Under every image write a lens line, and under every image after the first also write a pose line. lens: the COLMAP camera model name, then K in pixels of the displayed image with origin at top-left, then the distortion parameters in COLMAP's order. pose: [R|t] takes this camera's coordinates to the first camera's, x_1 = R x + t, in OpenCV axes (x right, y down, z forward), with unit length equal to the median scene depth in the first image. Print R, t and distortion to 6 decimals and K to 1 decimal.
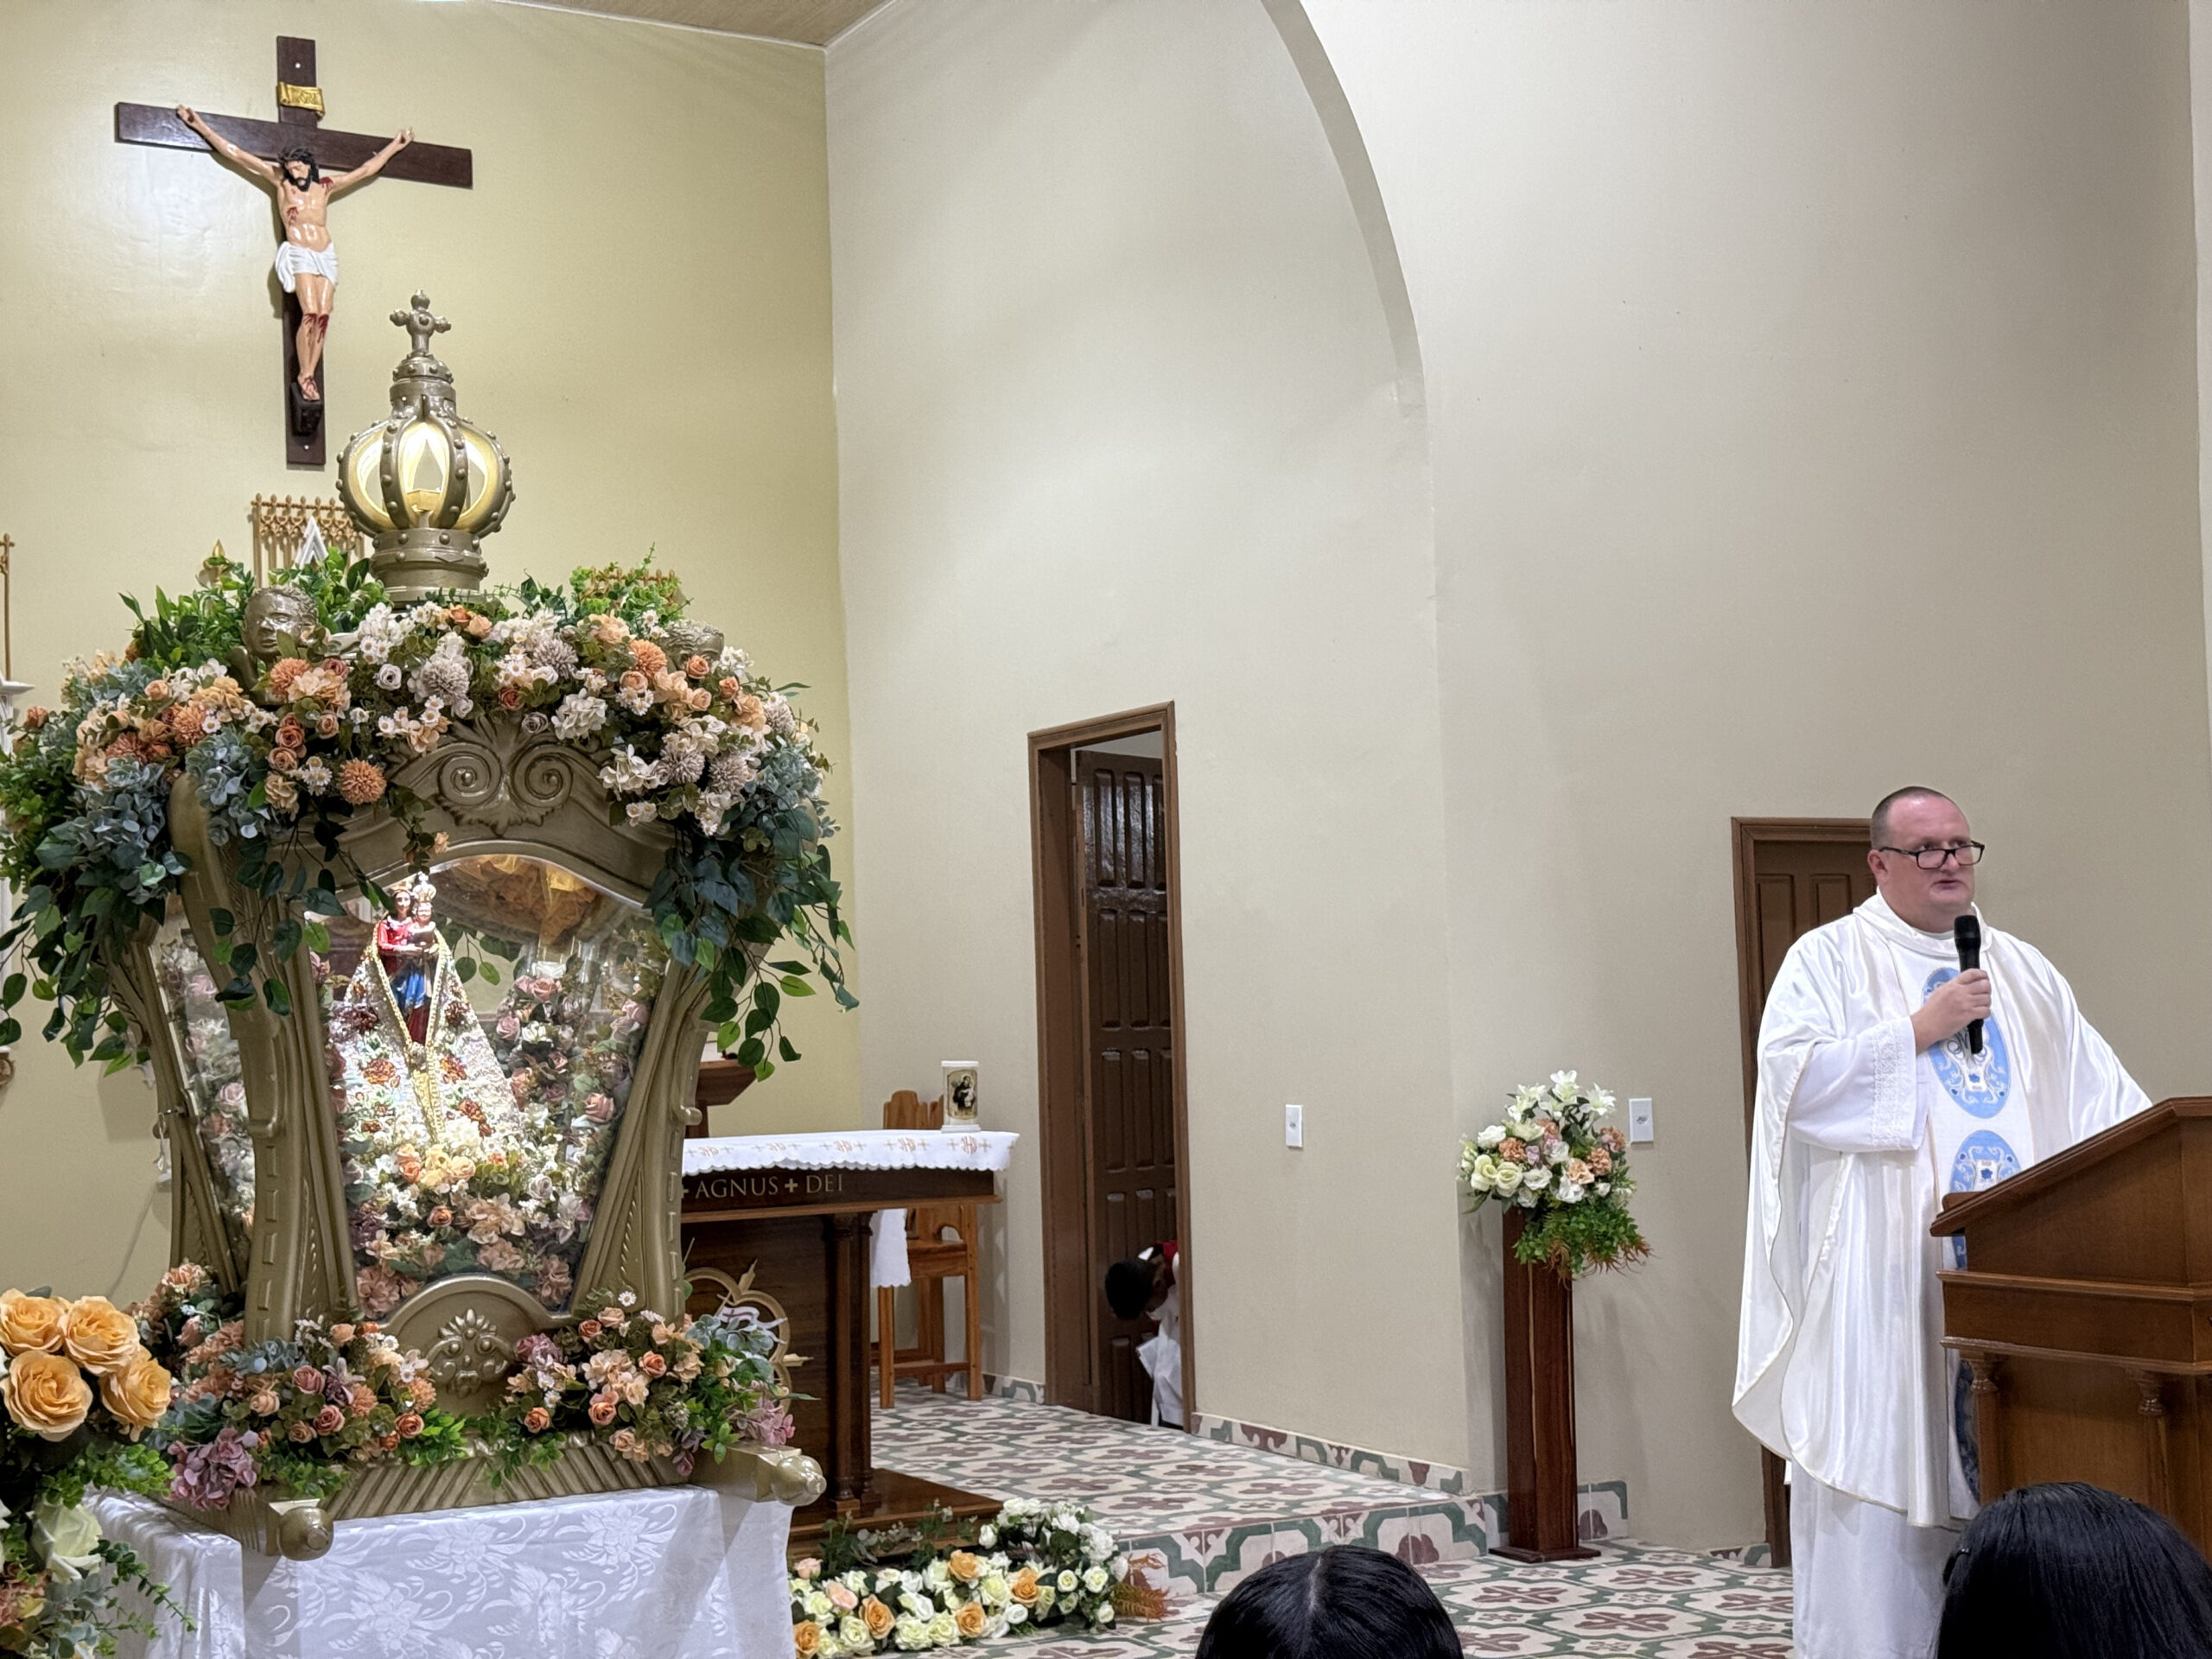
lens RADIAL K [[3144.0, 0, 1169.0], [0, 3144.0, 831.4], [0, 0, 1]] dist [0.092161, 0.000000]
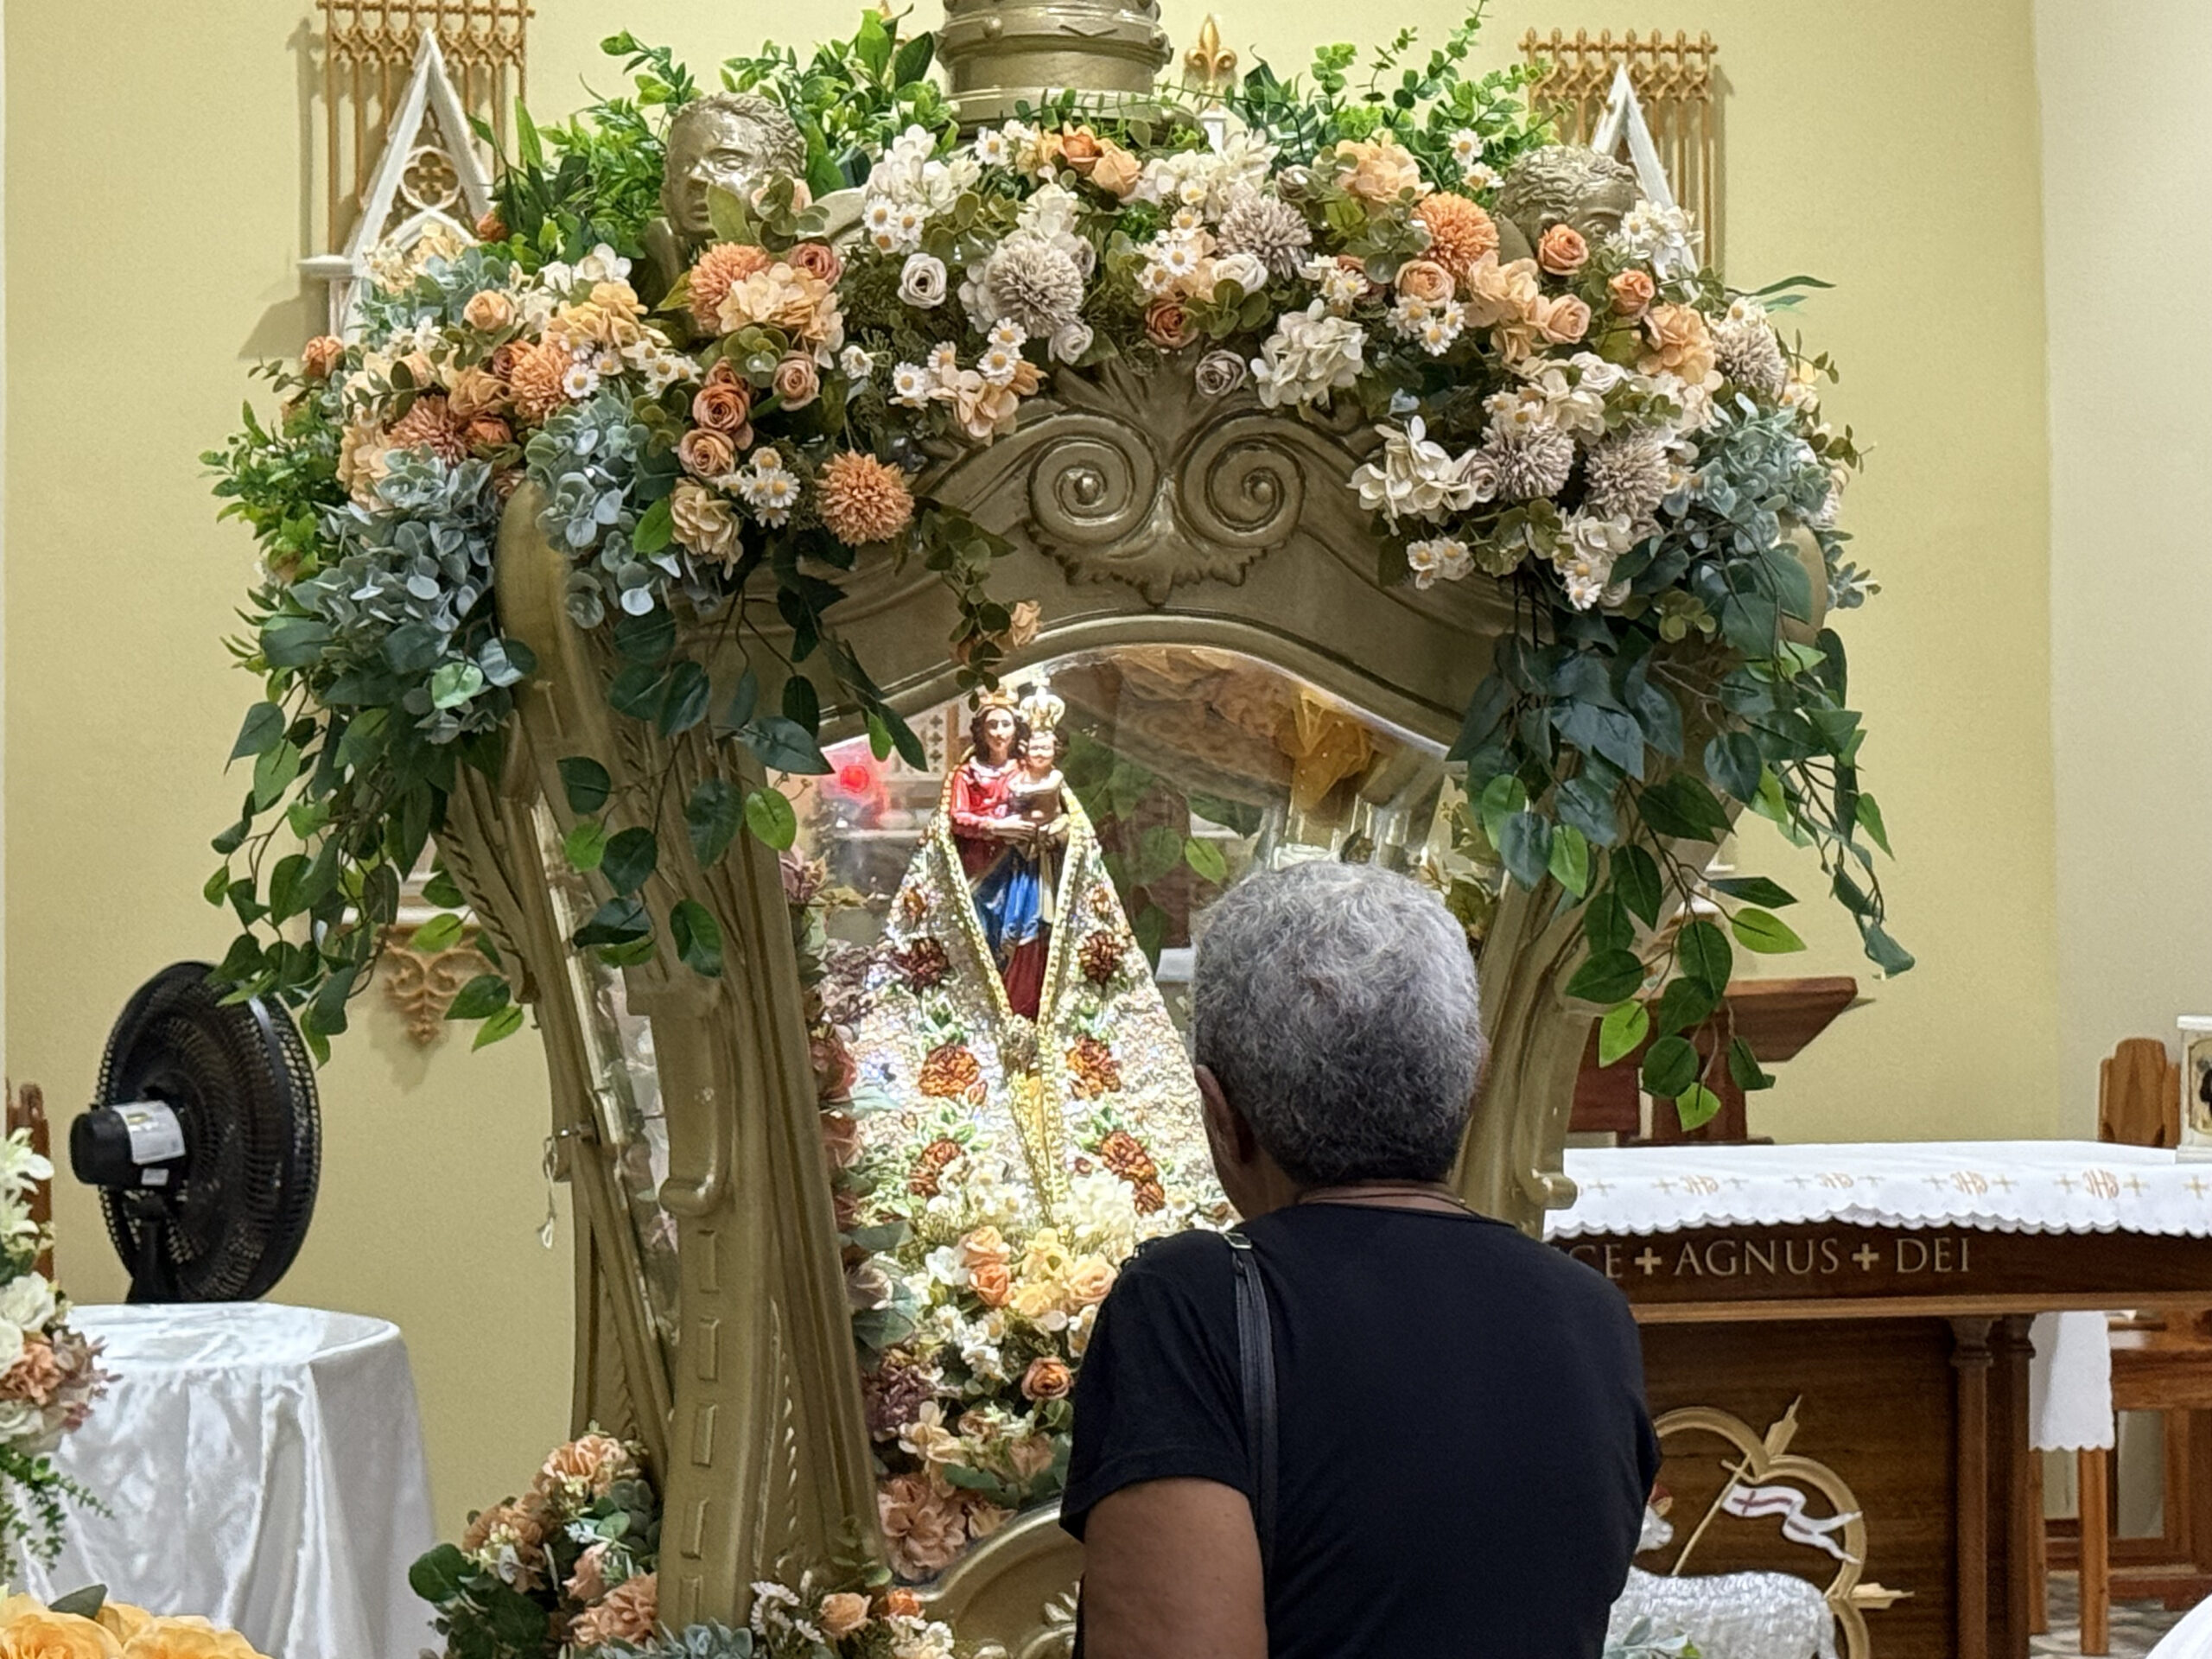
lens RADIAL K [[5578.6, 0, 1088.0], [0, 5578.6, 772.0], [0, 0, 1]] dist [0.109030, 0.000000]
pose [[0.959685, 0.017426, -0.280538, 0.017065], [-0.003621, 0.998760, 0.049655, -0.015111], [0.281056, -0.046637, 0.958558, 0.173019]]
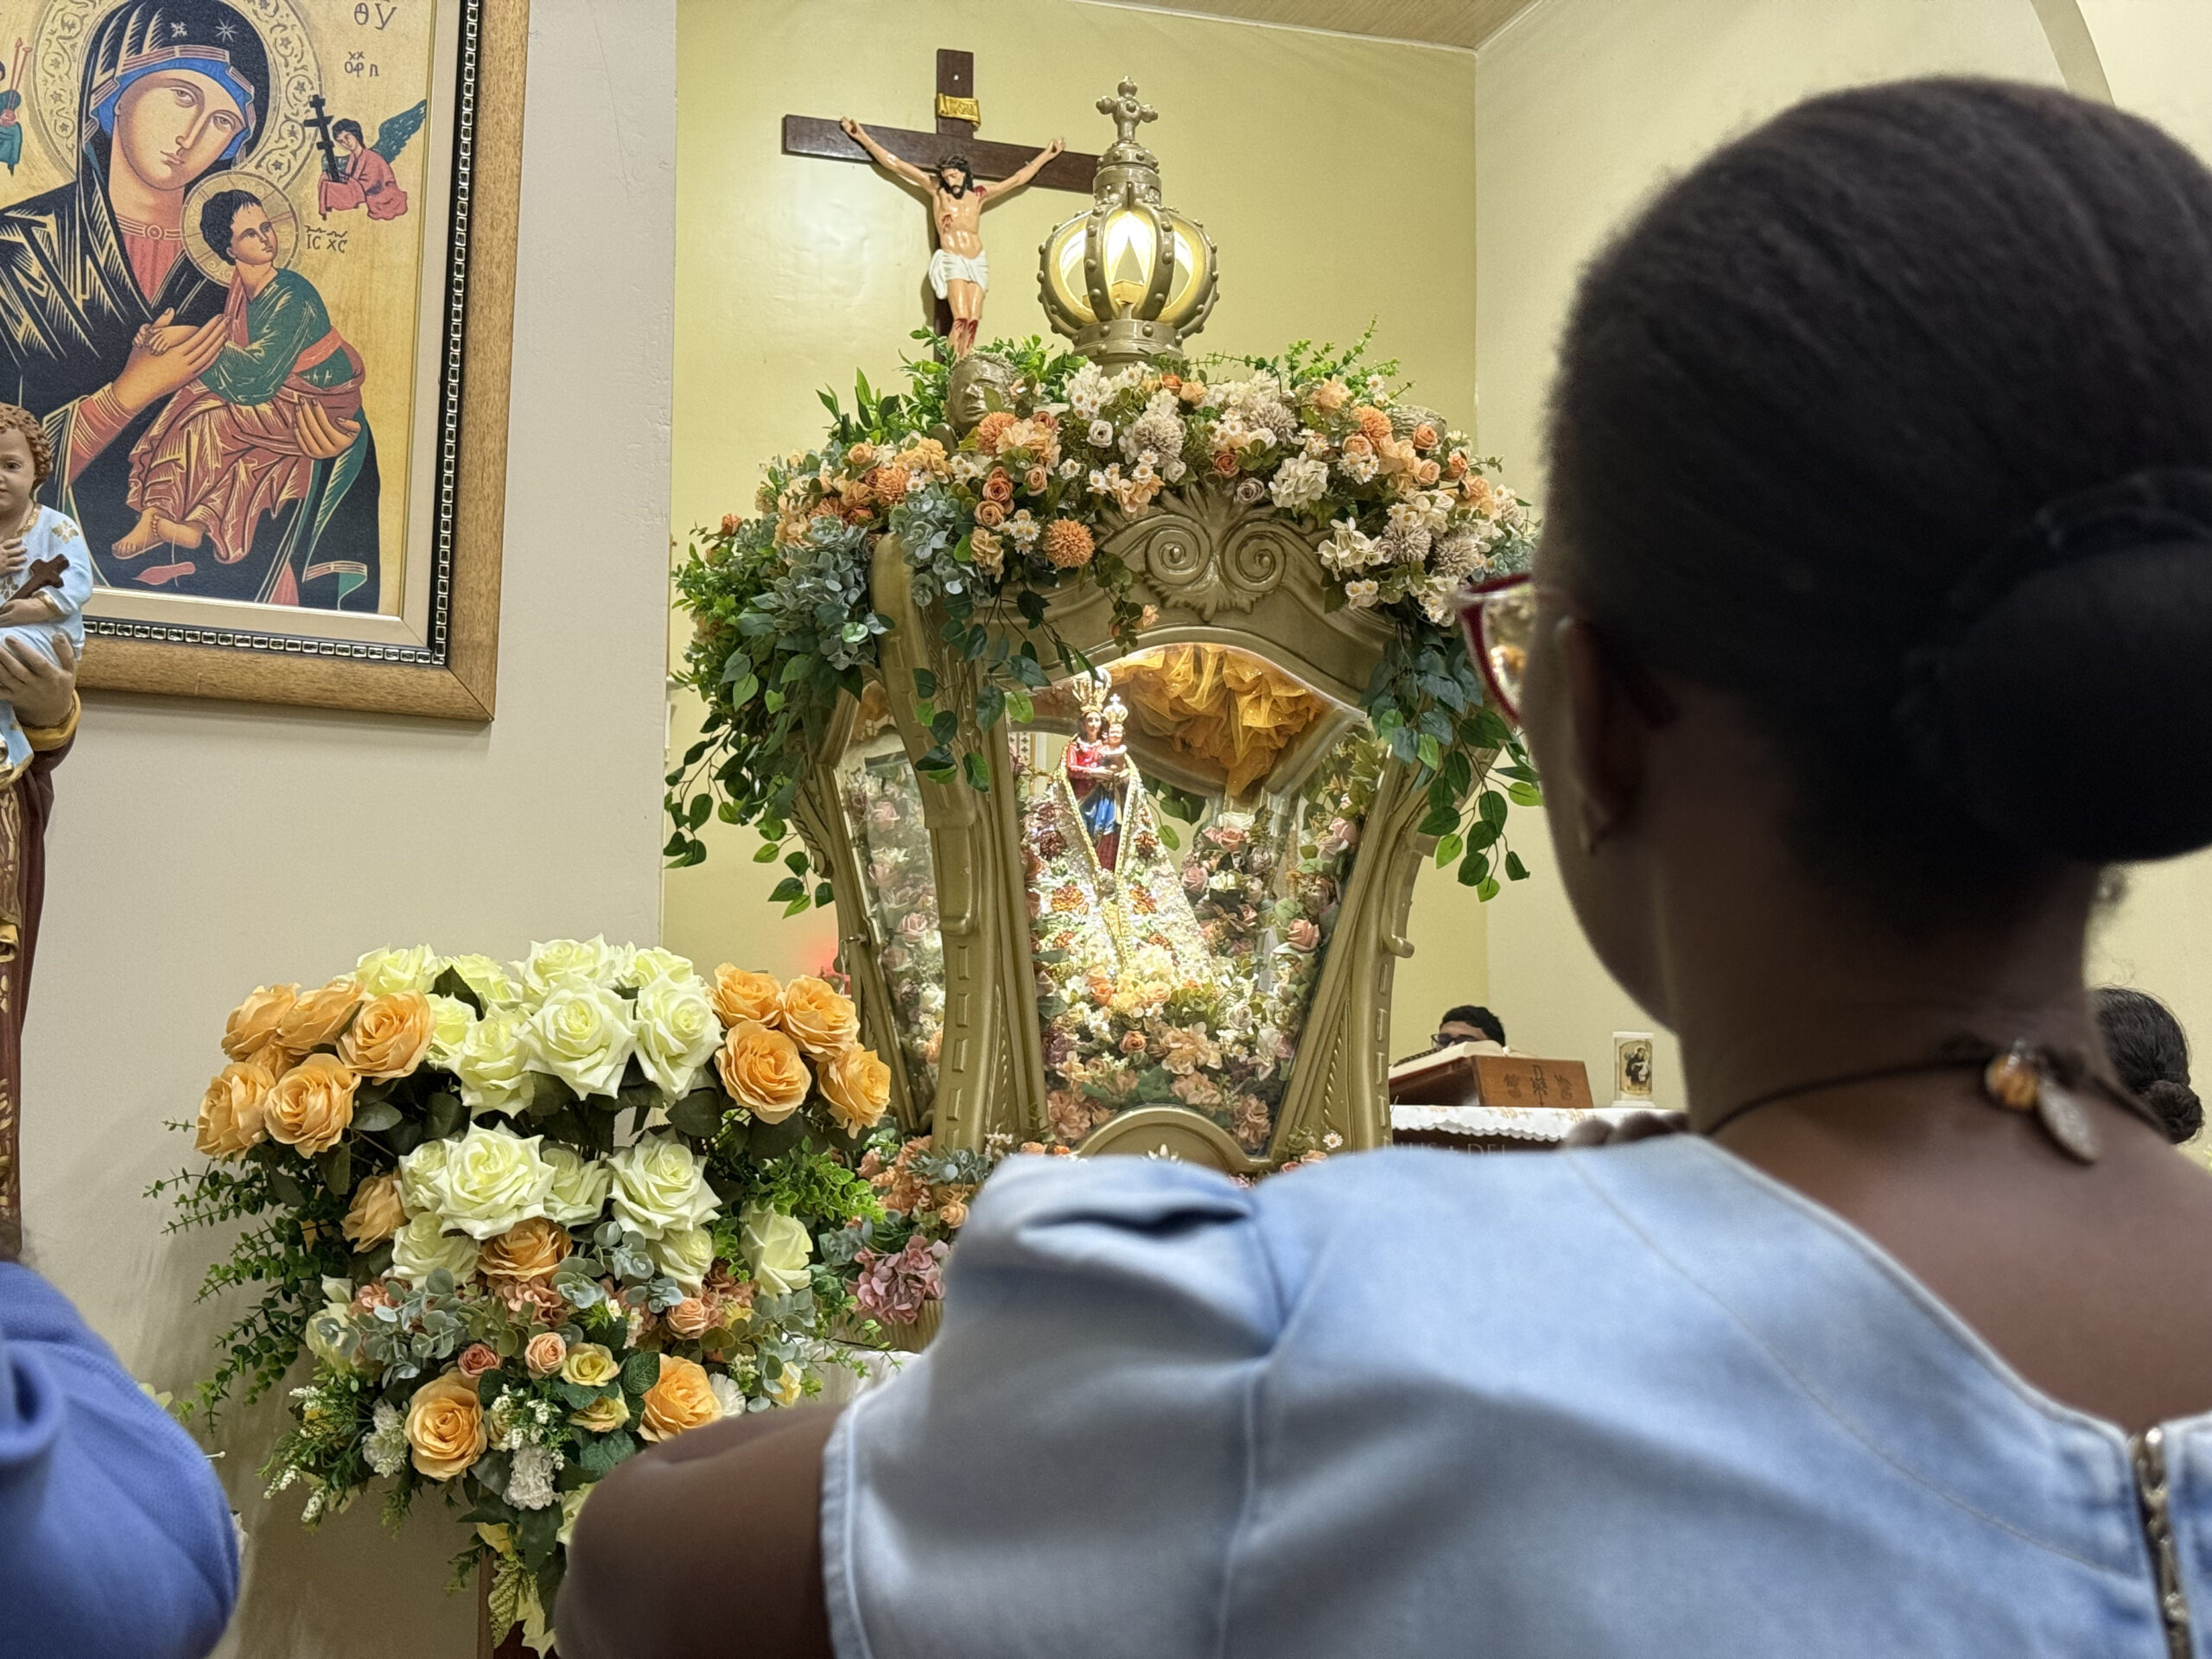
lens RADIAL K [[3144.0, 0, 1109.2], [0, 3144.0, 825.9], [0, 0, 1]] dist [0.092161, 0.000000]
pose [[0.979893, 0.012310, -0.199145, -0.055442], [-0.022954, 0.998423, -0.051229, 0.104724], [0.198200, 0.054770, 0.978630, 0.100046]]
